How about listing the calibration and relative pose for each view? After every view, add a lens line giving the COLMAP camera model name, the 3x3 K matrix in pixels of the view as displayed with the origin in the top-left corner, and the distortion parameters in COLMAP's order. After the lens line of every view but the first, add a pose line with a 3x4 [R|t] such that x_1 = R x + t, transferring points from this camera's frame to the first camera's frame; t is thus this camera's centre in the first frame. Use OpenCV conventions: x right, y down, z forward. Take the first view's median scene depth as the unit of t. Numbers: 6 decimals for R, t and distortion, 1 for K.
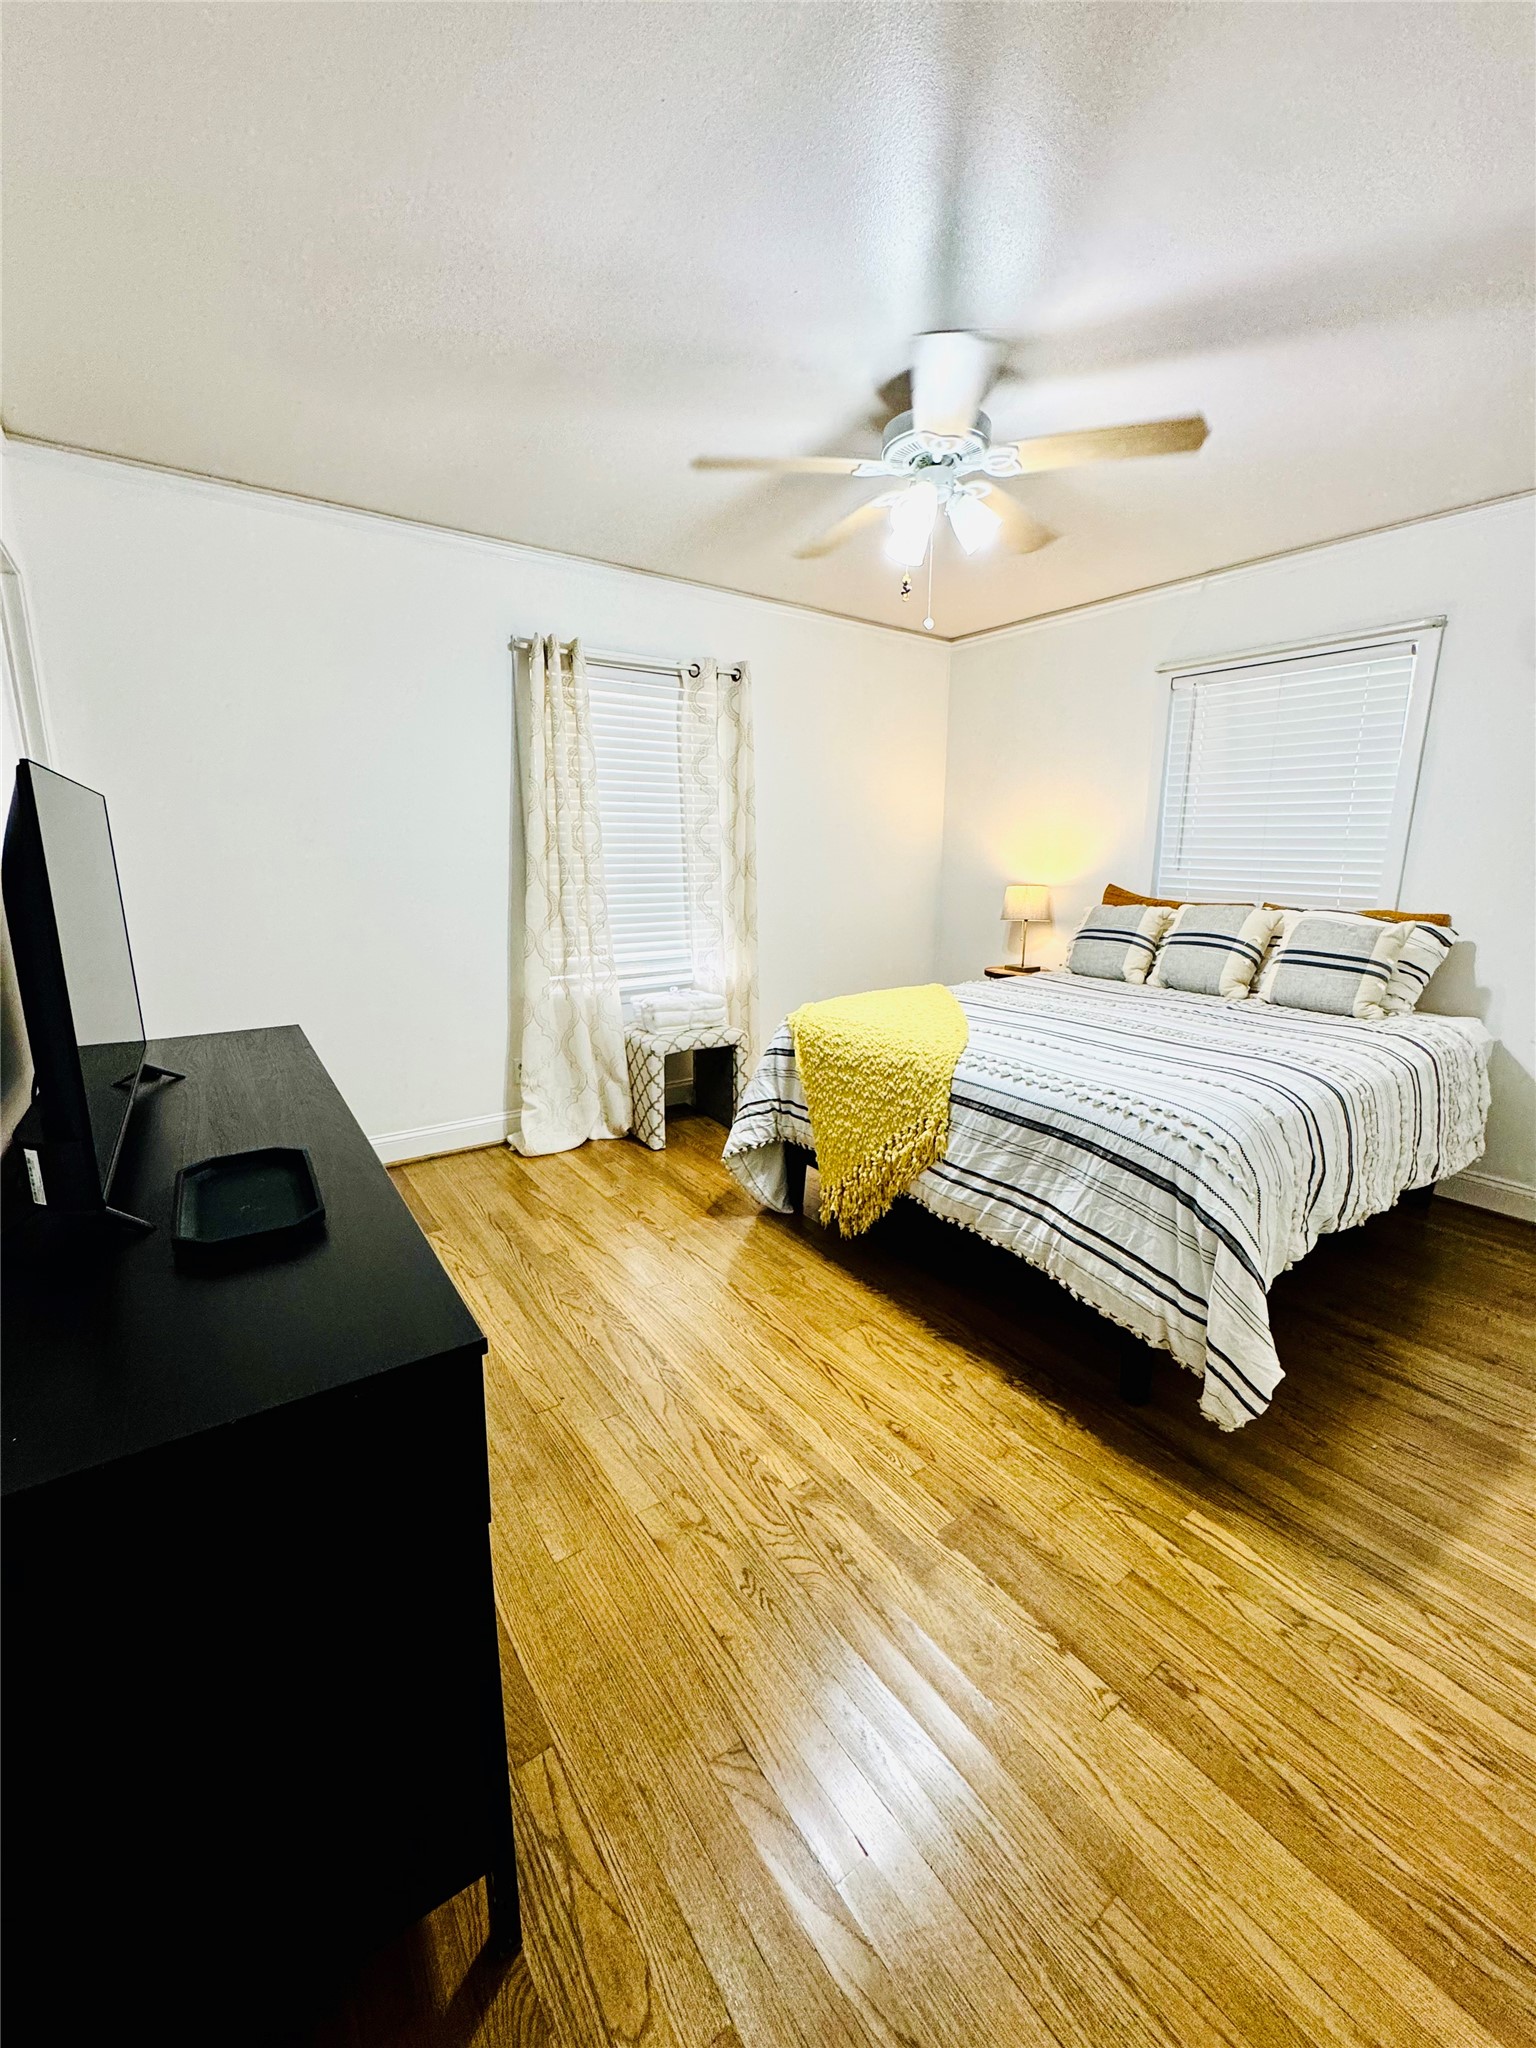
lens RADIAL K [[820.5, 0, 769.6], [0, 820.5, 1013.7], [0, 0, 1]] dist [-0.000685, -0.000010]
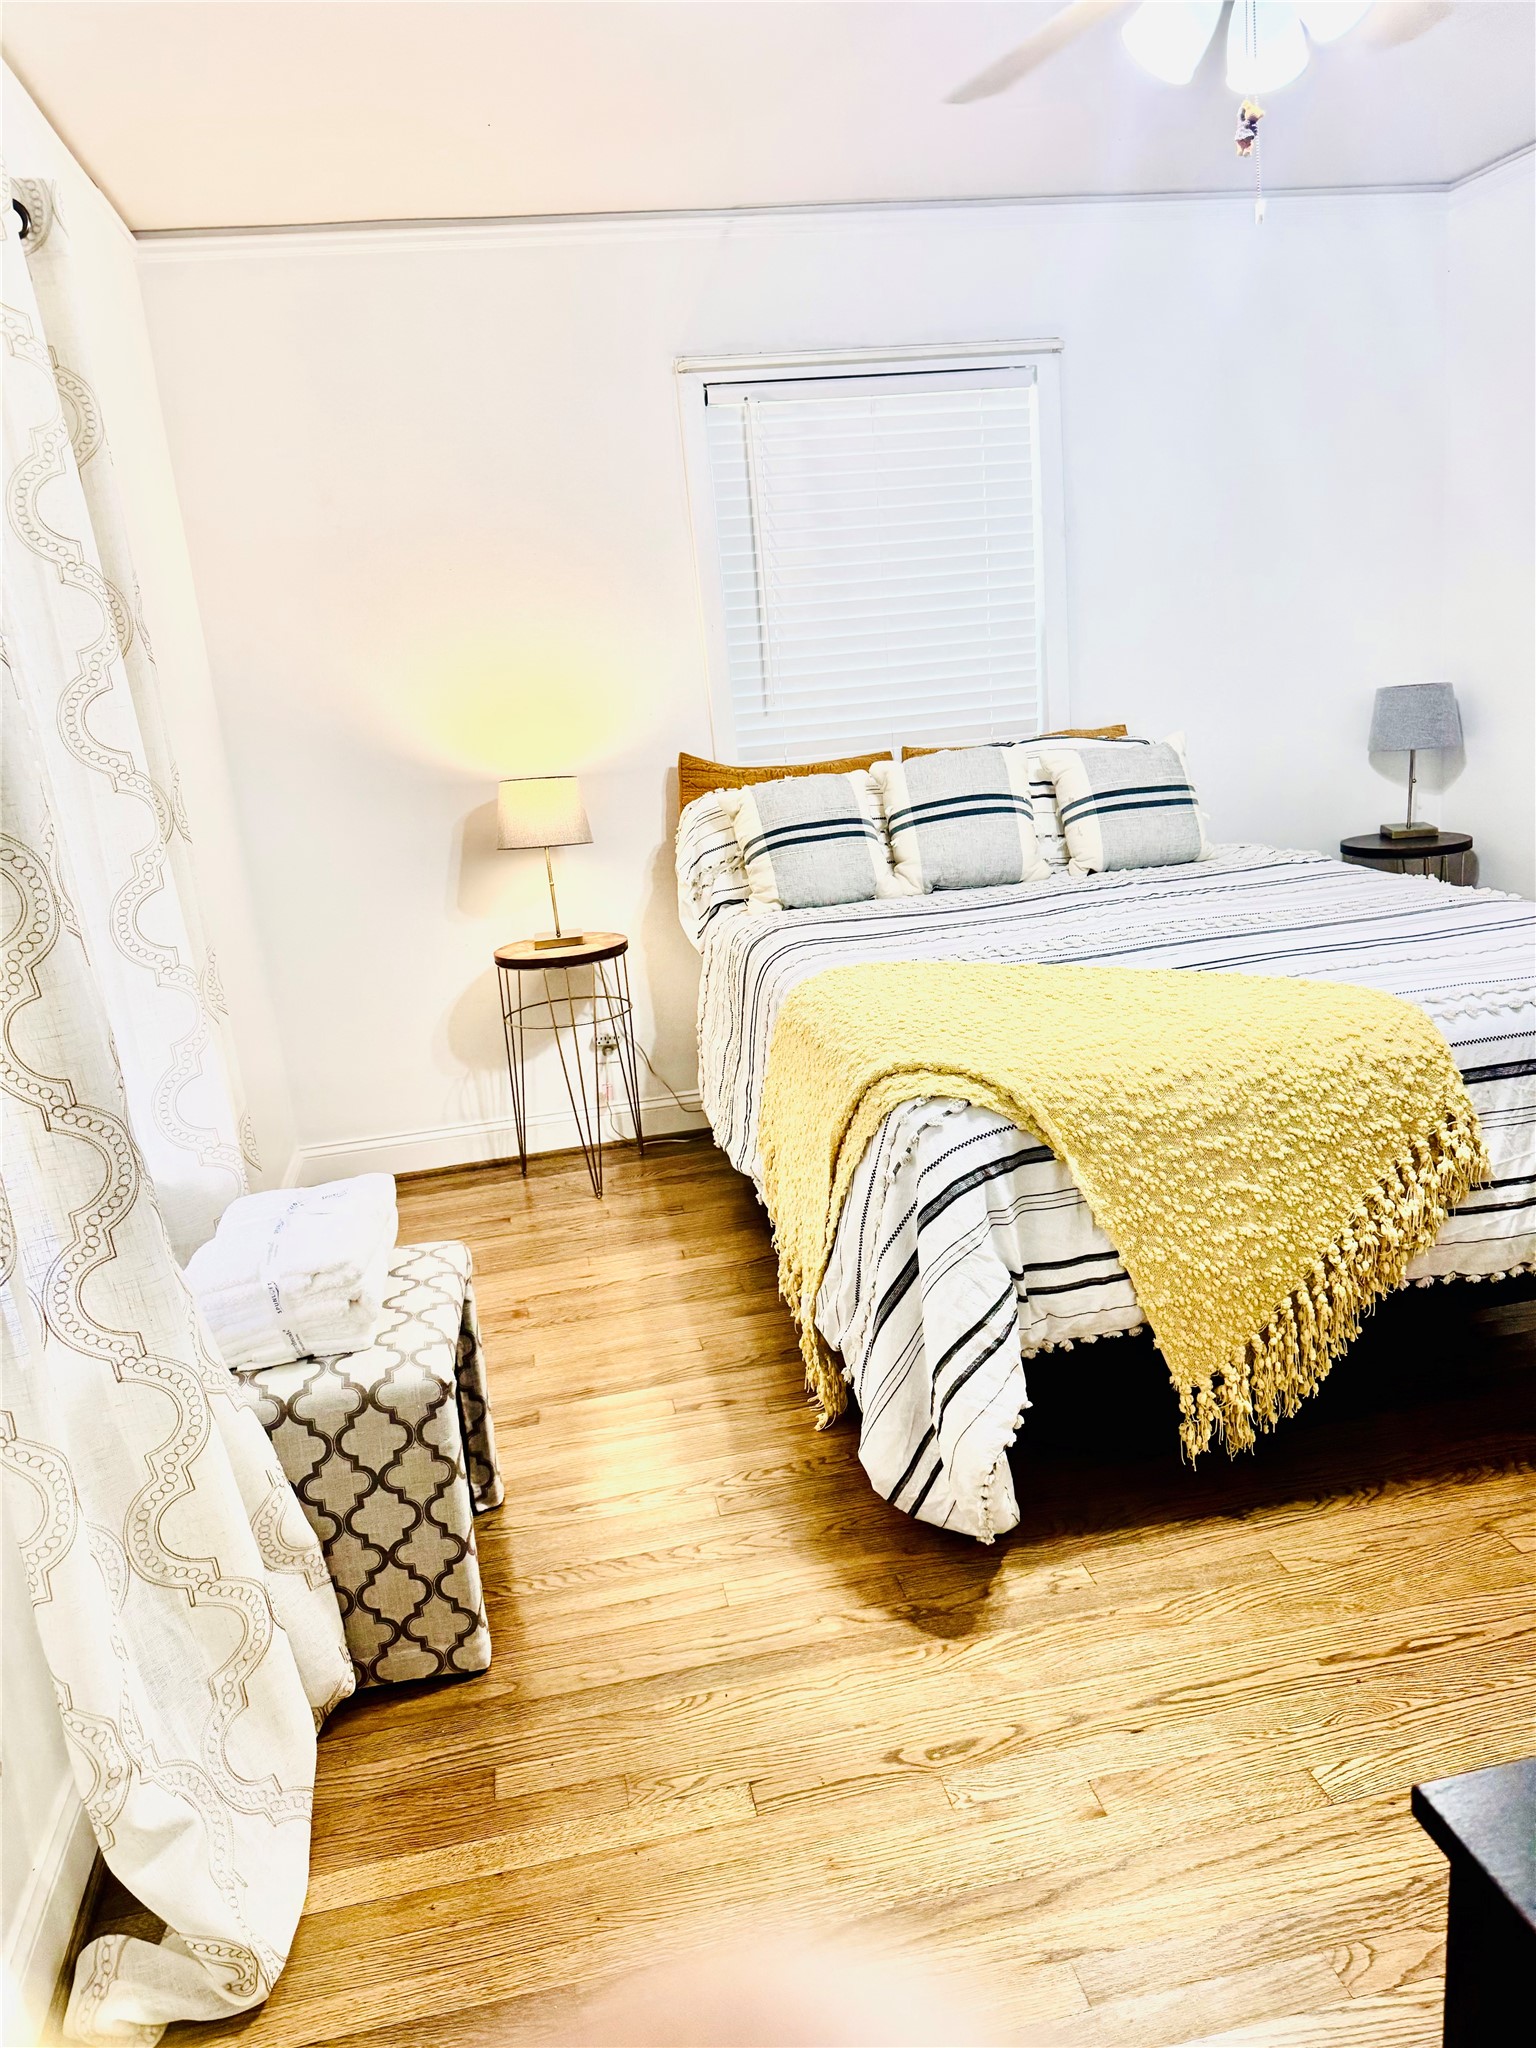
lens RADIAL K [[1432.8, 0, 769.2], [0, 1432.8, 1032.2], [0, 0, 1]] dist [0.025532, -0.002660]
pose [[0.413145, -0.270583, 0.869538, -0.721974], [0.269415, 0.948413, 0.167120, -0.192878], [-0.869900, 0.165221, 0.464731, 0.810956]]
